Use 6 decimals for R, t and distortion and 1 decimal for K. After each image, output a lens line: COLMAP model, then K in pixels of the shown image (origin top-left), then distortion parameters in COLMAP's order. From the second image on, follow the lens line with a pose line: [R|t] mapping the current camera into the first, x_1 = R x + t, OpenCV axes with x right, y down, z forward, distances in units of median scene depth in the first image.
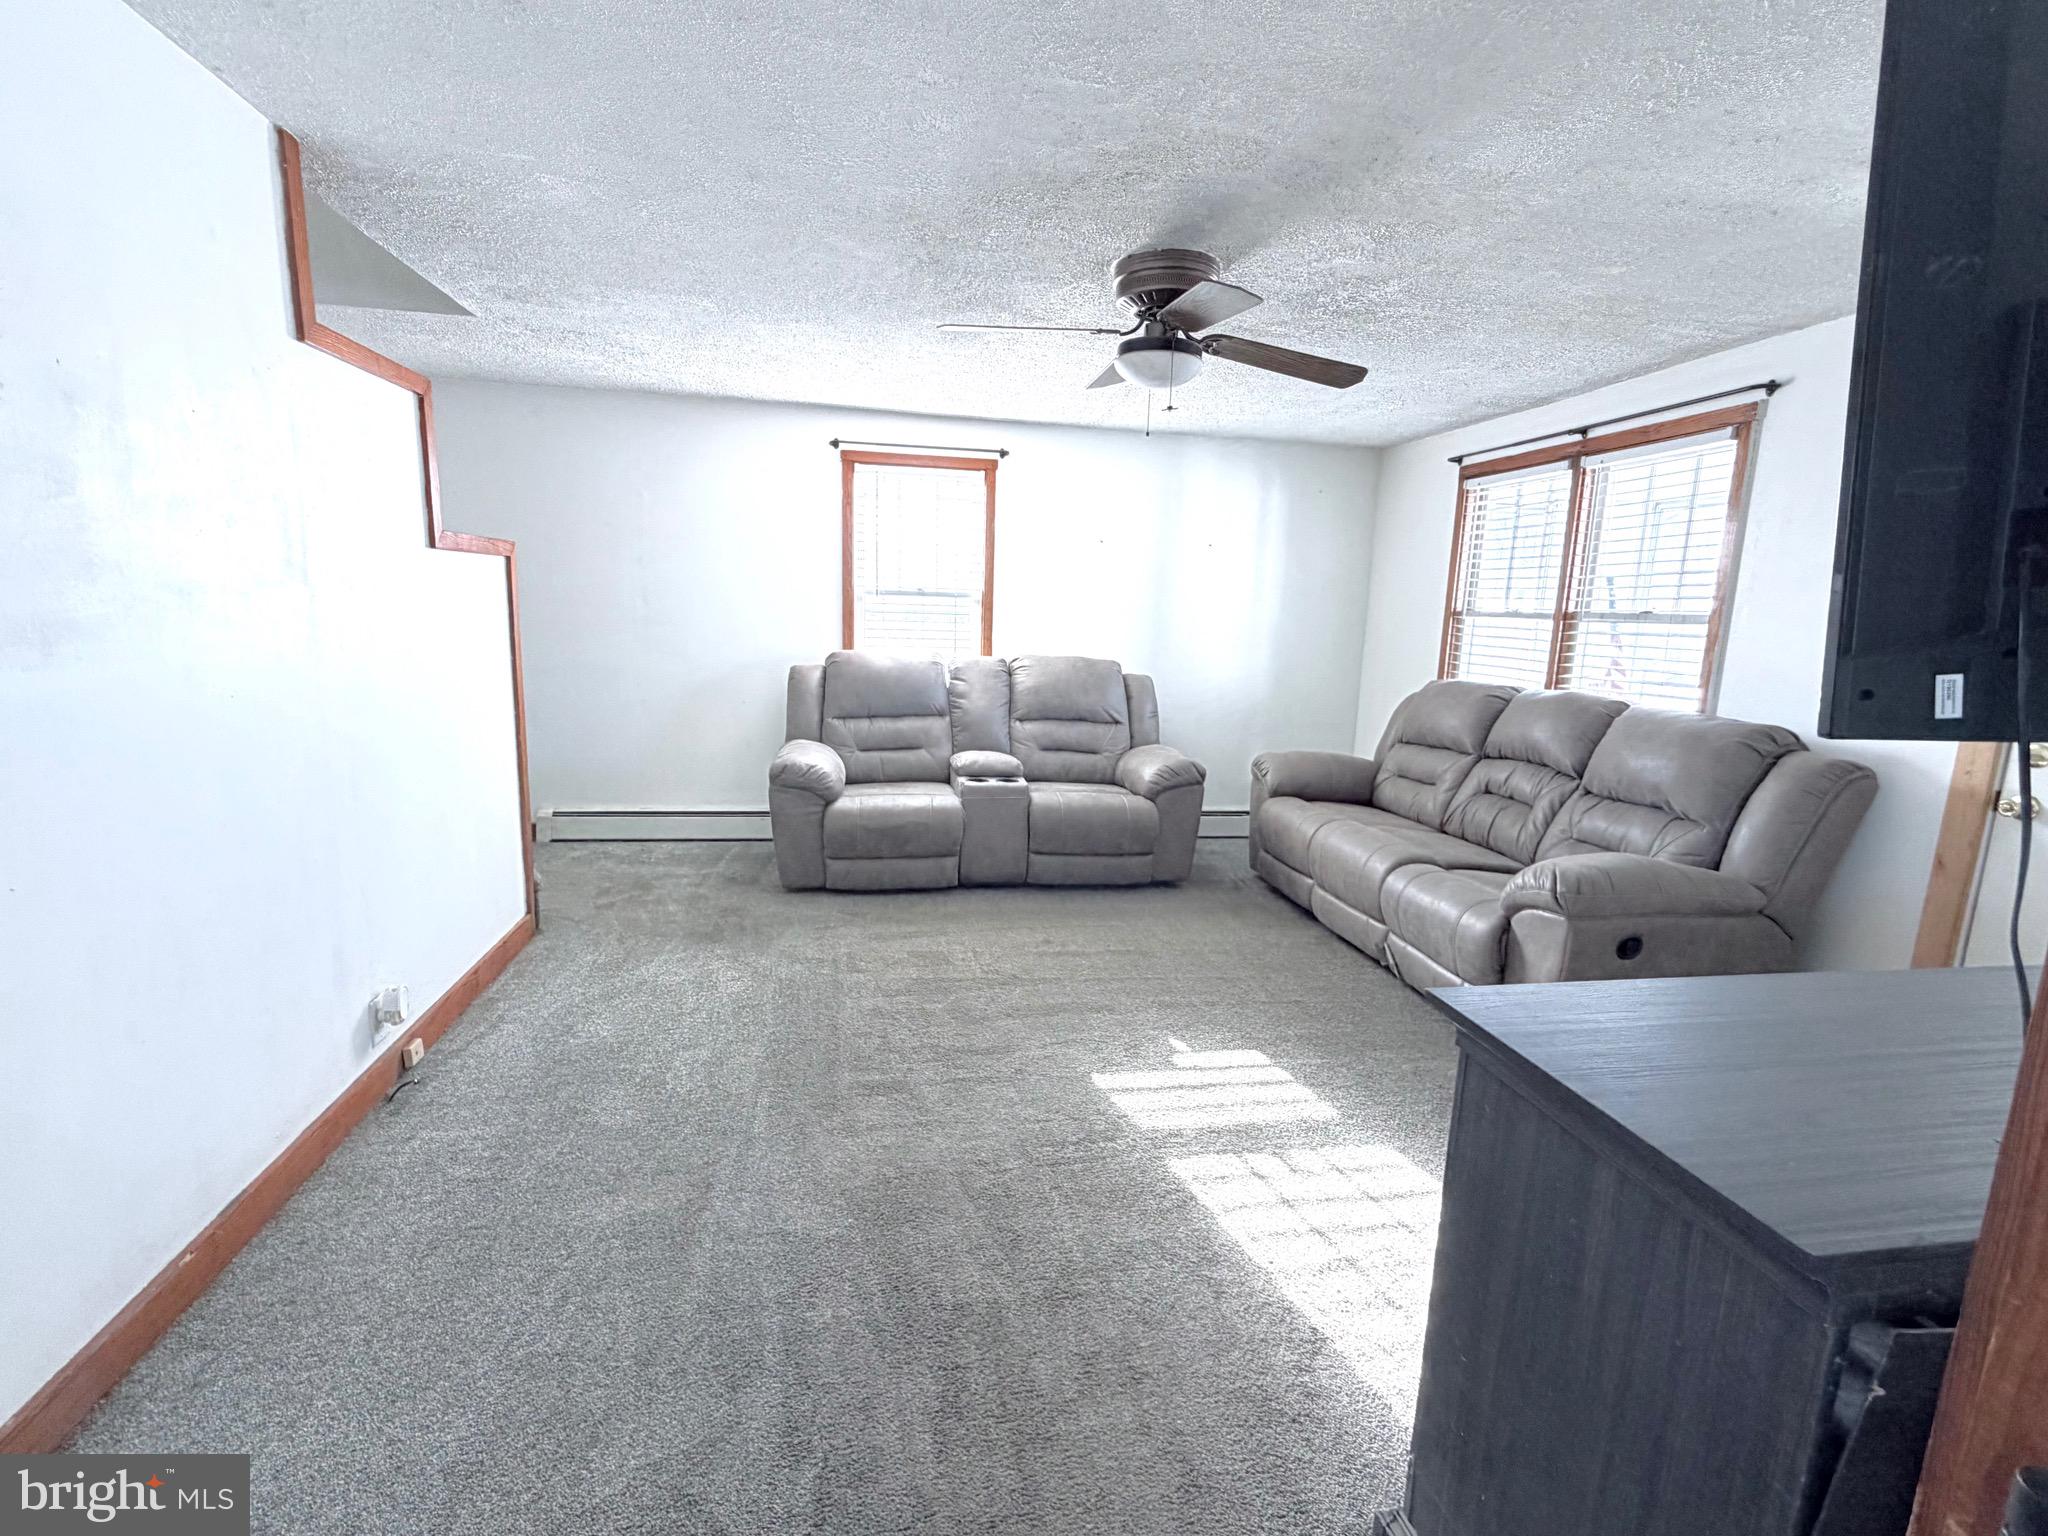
lens RADIAL K [[932.7, 0, 1029.4], [0, 932.7, 775.8], [0, 0, 1]] dist [-0.003082, 0.000935]
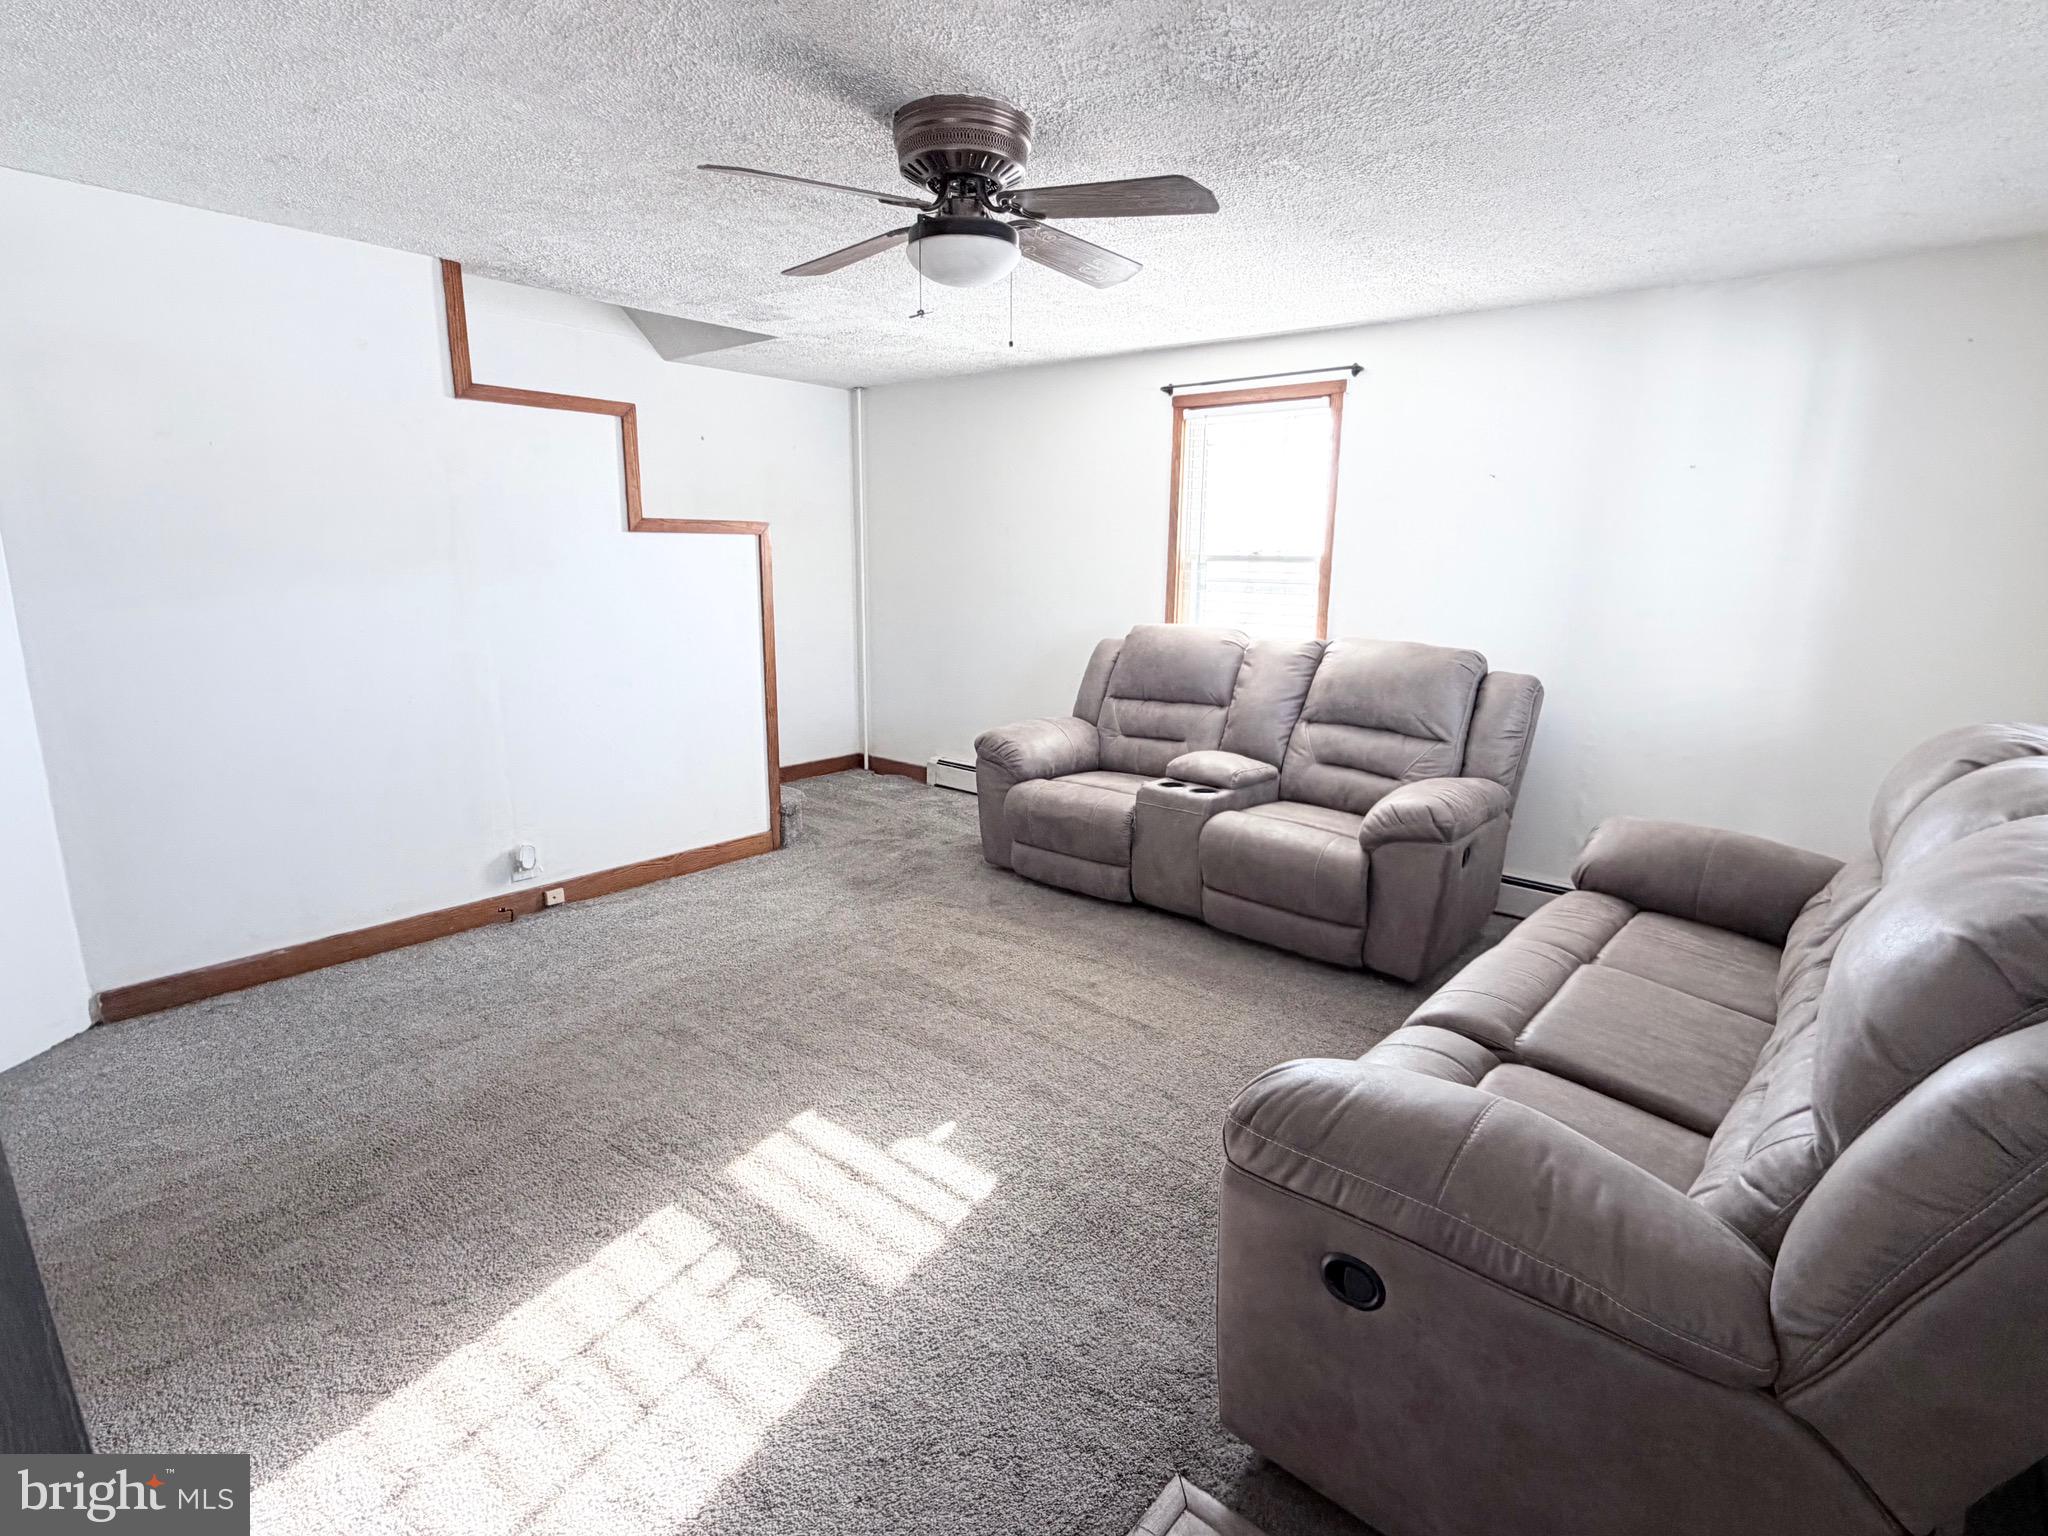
lens RADIAL K [[1008.7, 0, 1021.4], [0, 1008.7, 773.7], [0, 0, 1]] dist [-0.003336, -0.000602]
pose [[0.638769, 0.141658, -0.756246, 0.552487], [-0.132477, 0.988475, 0.073261, -0.054142], [0.757908, 0.053388, 0.650173, 0.332585]]
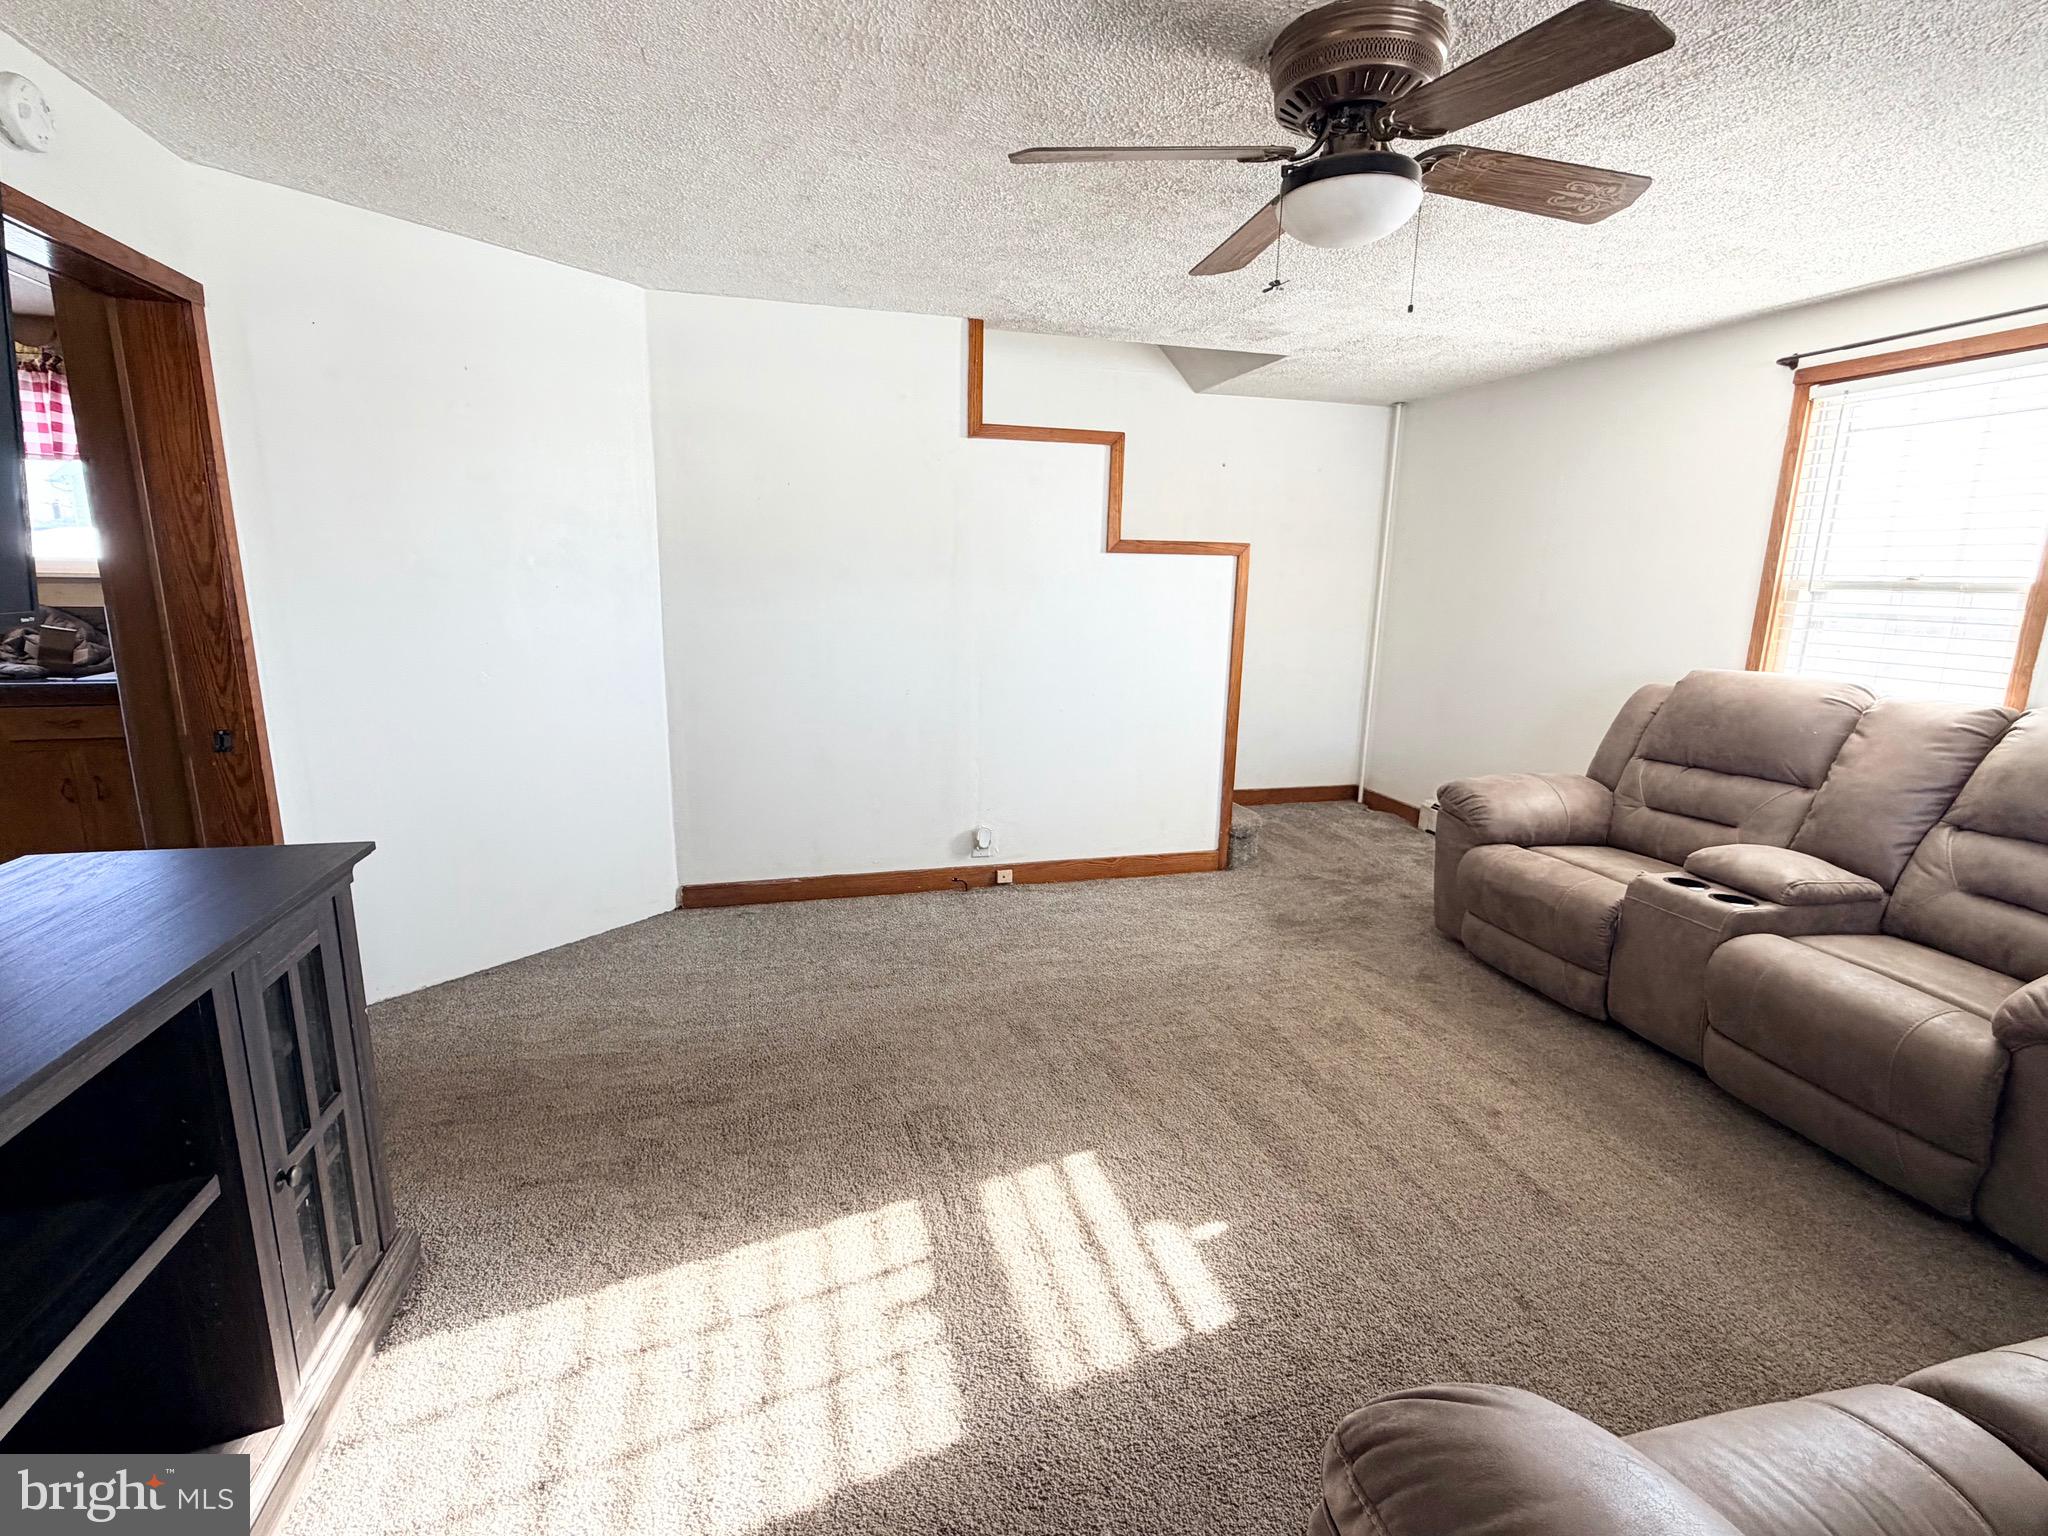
lens RADIAL K [[932.7, 0, 1021.3], [0, 932.7, 772.4], [0, 0, 1]] dist [-0.003082, 0.000935]
pose [[0.085663, 0.181043, -0.979737, 0.520982], [-0.197997, 0.966832, 0.161347, -0.080881], [0.976452, 0.180164, 0.118668, 0.499257]]
